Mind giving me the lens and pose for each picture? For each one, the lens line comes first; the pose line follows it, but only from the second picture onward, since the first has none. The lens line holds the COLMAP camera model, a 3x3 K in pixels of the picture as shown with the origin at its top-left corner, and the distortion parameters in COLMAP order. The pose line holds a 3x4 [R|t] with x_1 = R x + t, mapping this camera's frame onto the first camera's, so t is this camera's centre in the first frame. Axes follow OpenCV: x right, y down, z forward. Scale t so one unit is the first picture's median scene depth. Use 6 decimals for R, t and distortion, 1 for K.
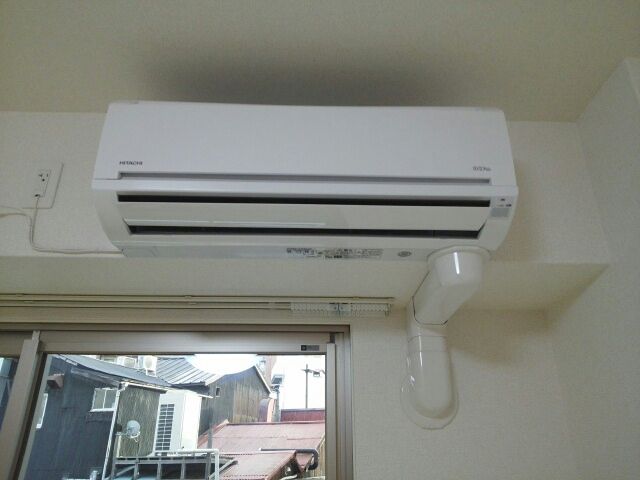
lens RADIAL K [[502.2, 0, 325.0], [0, 502.2, 237.9], [0, 0, 1]] dist [0.010472, -0.002273]
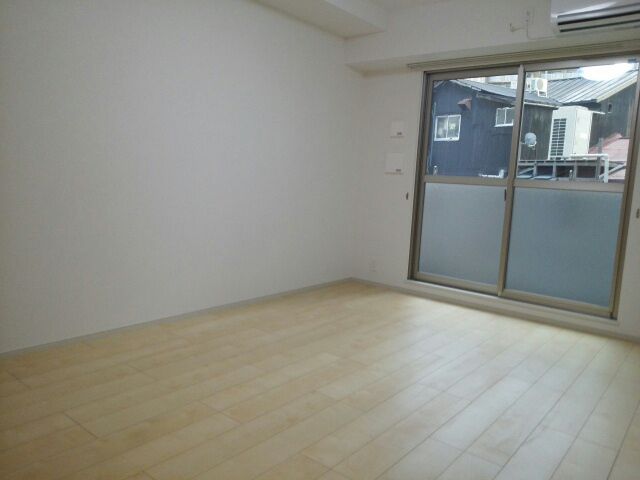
lens RADIAL K [[502.2, 0, 325.4], [0, 502.2, 236.4], [0, 0, 1]] dist [0.010472, -0.002273]
pose [[0.757792, 0.119011, -0.641551, 0.055037], [0.220543, 0.878642, 0.423496, -0.042845], [0.614094, -0.462411, 0.639581, -0.202732]]
